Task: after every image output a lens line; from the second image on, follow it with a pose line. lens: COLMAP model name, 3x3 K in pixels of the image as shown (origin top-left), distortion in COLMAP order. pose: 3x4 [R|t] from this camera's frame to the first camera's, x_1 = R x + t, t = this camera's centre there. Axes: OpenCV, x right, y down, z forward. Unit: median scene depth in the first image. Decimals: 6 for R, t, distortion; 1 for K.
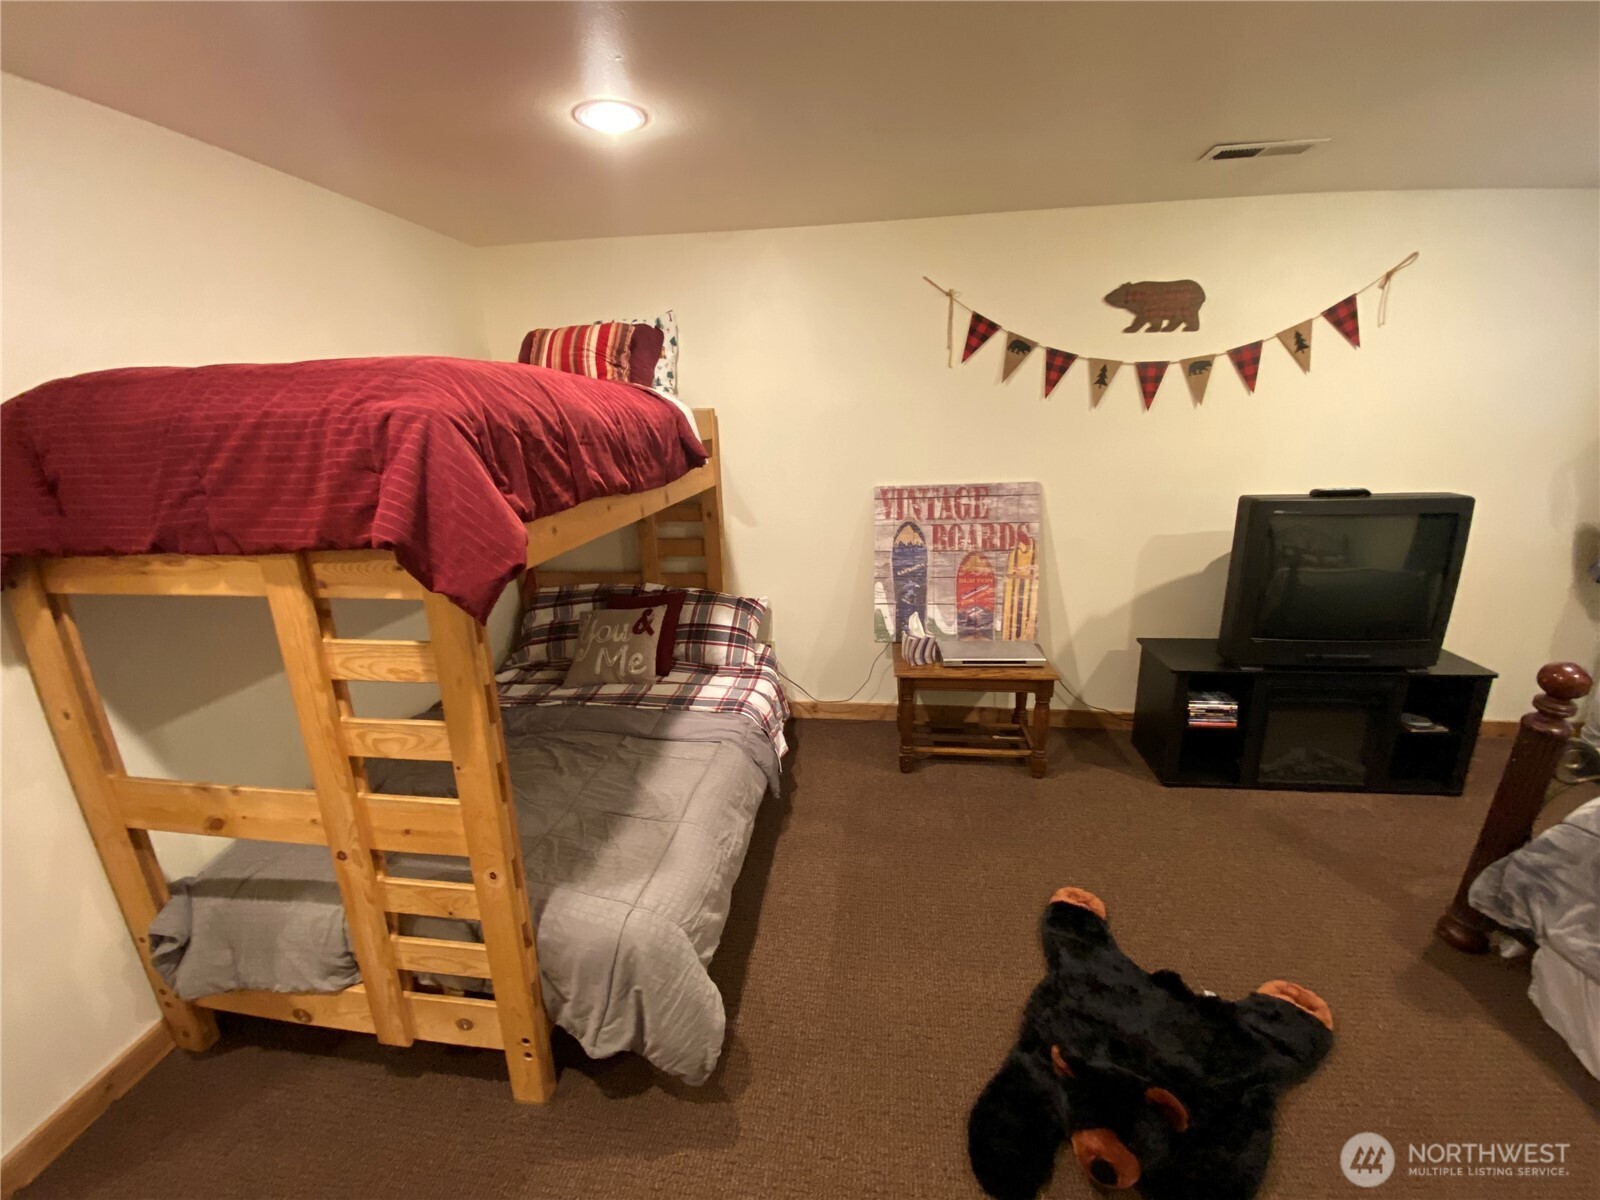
lens RADIAL K [[646.1, 0, 798.9], [0, 646.1, 594.5], [0, 0, 1]] dist [0.001142, -0.012256]
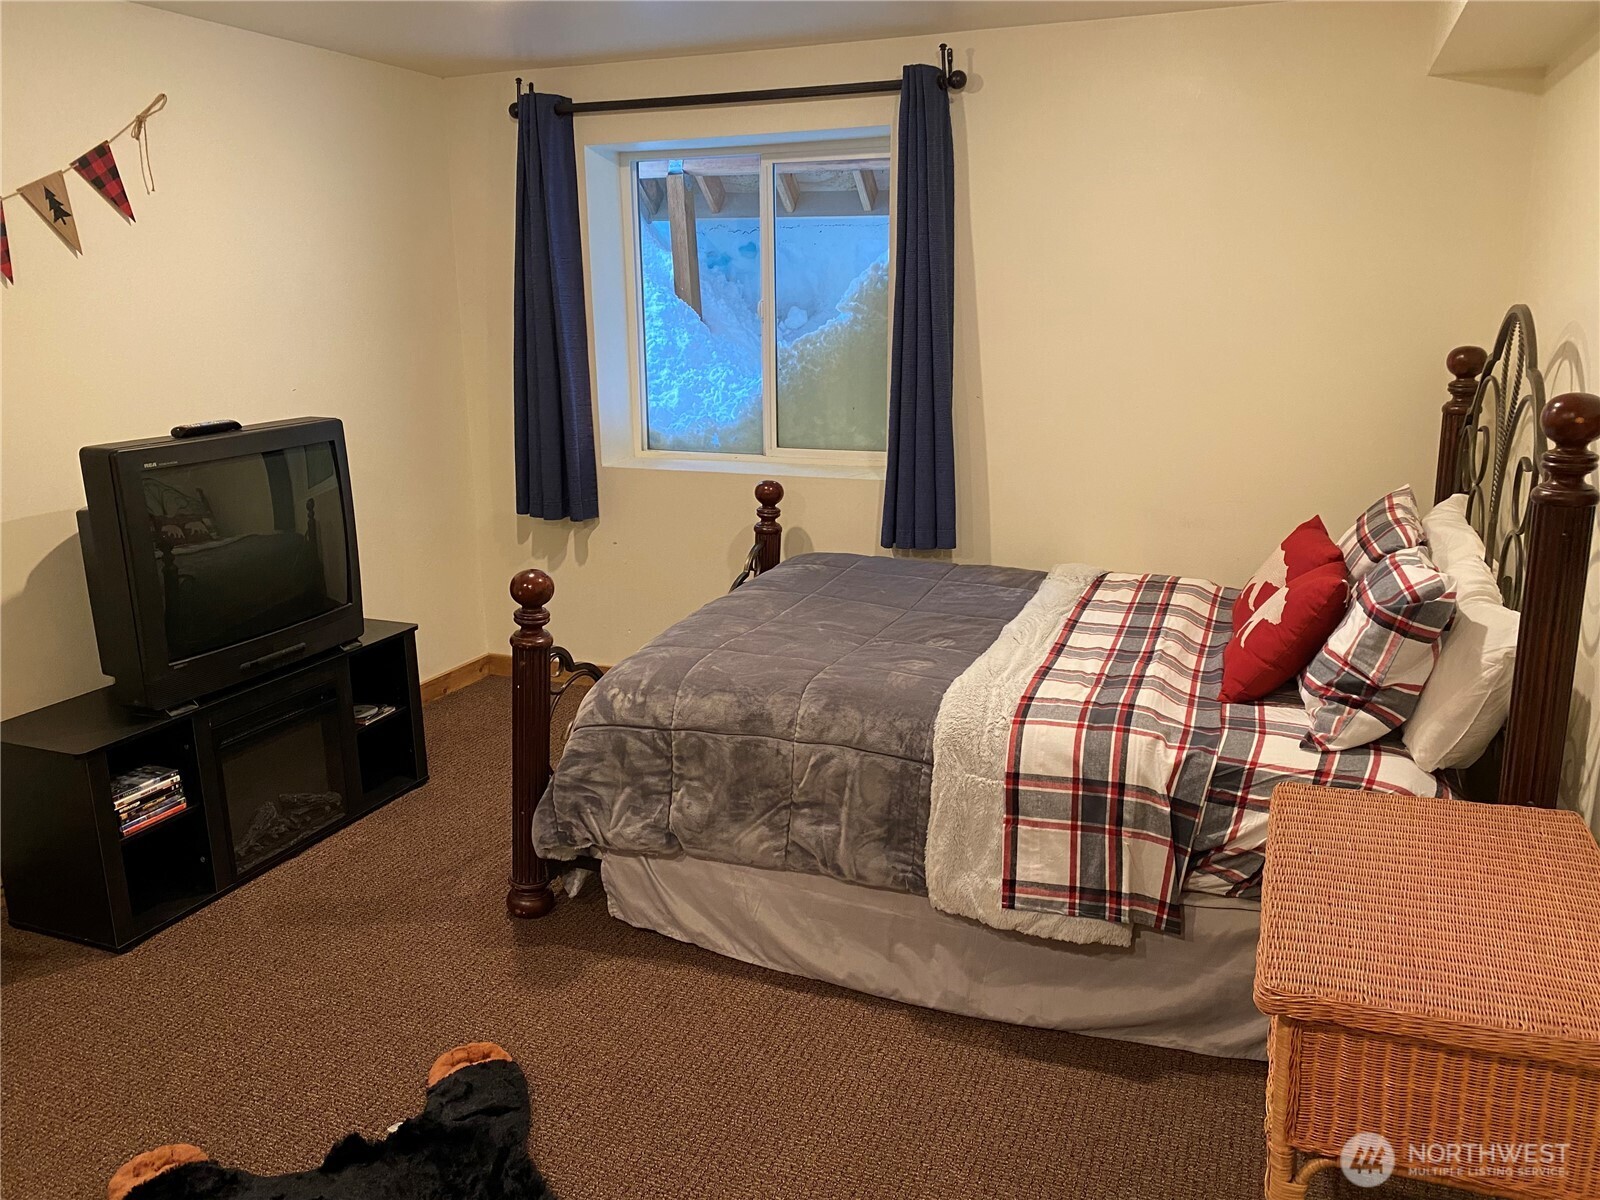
lens RADIAL K [[1218.8, 0, 800.0], [0, 1218.8, 600.0], [0, 0, 1]] dist [-0.002585, -0.005098]
pose [[0.248910, -0.207616, 0.946012, -0.285416], [0.260326, 0.955151, 0.141126, -0.000716], [-0.932885, 0.211144, 0.291794, 0.056394]]
